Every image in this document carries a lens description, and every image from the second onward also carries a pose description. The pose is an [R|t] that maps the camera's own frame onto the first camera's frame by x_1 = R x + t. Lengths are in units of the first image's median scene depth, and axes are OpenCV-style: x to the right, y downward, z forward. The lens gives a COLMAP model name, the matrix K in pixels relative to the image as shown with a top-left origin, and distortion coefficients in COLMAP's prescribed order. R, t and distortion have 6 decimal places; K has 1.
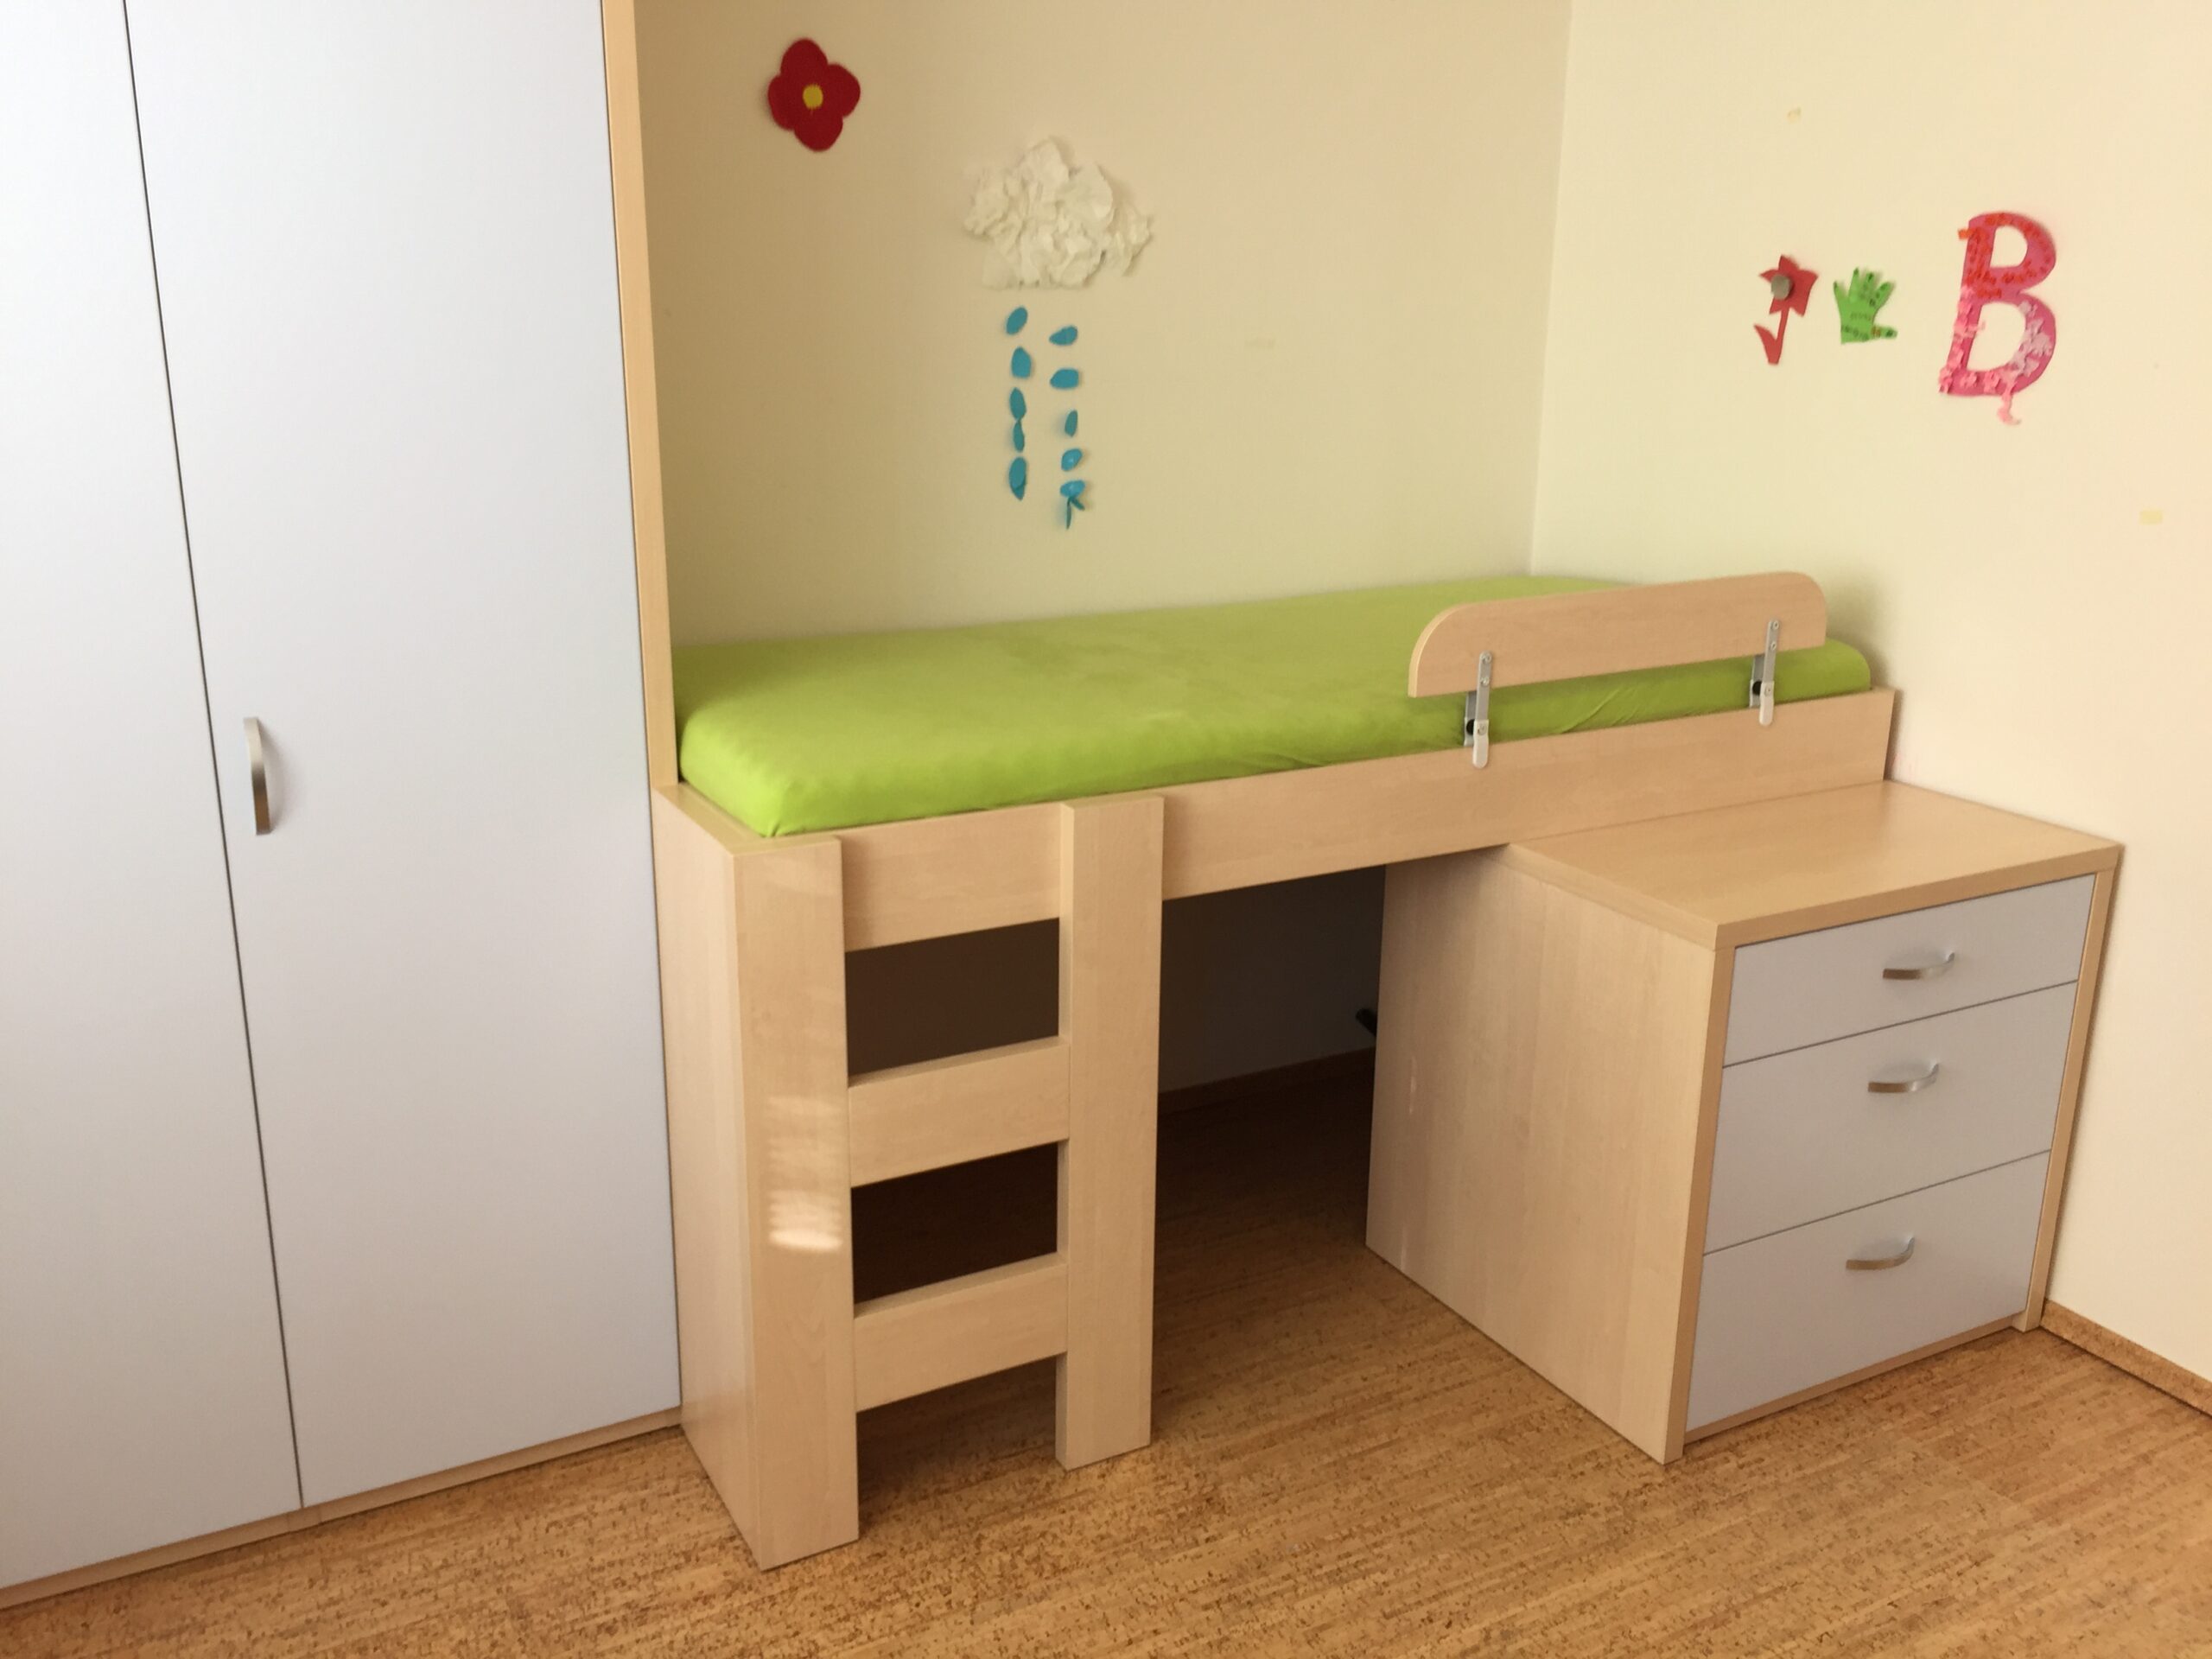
lens RADIAL K [[1882.8, 0, 1100.6], [0, 1882.8, 839.3], [0, 0, 1]] dist [0.028995, -0.008653]
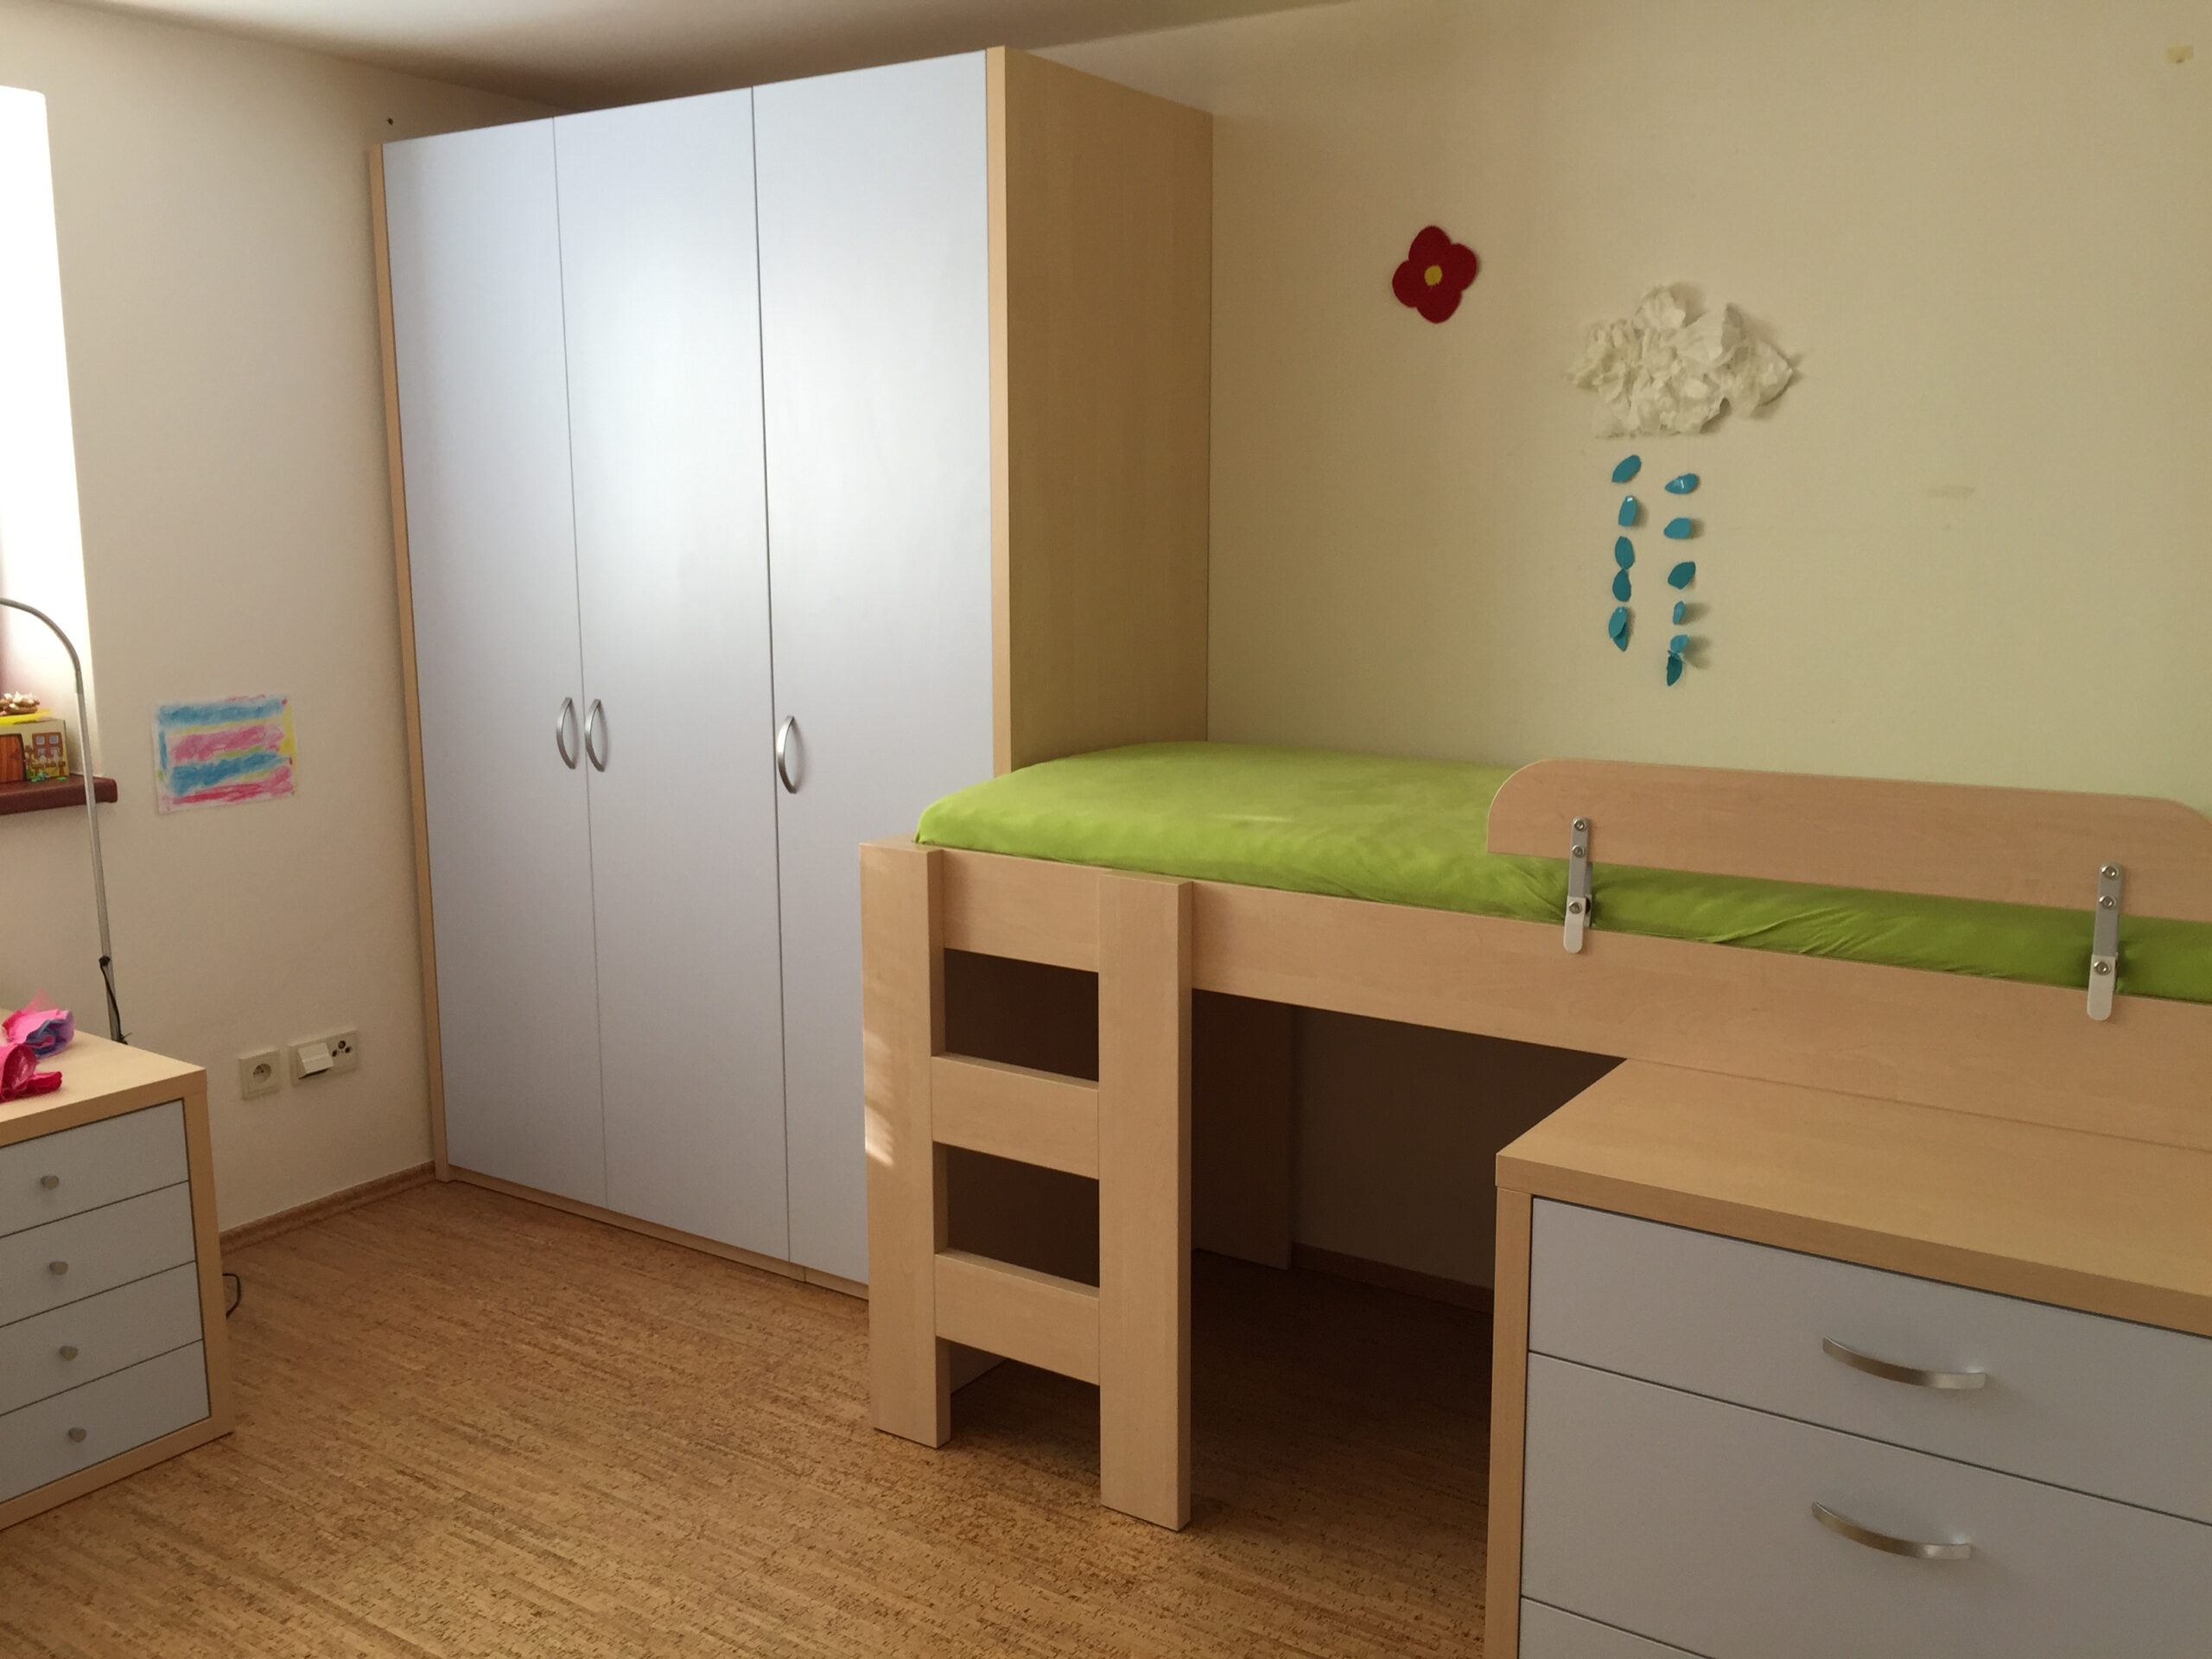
lens RADIAL K [[1882.8, 0, 1104.2], [0, 1882.8, 819.2], [0, 0, 1]] dist [0.028995, -0.008653]
pose [[0.469740, 0.136288, -0.872221, 0.726450], [-0.244316, 0.969491, 0.019909, -0.053395], [0.848324, 0.203745, 0.488706, 0.336247]]
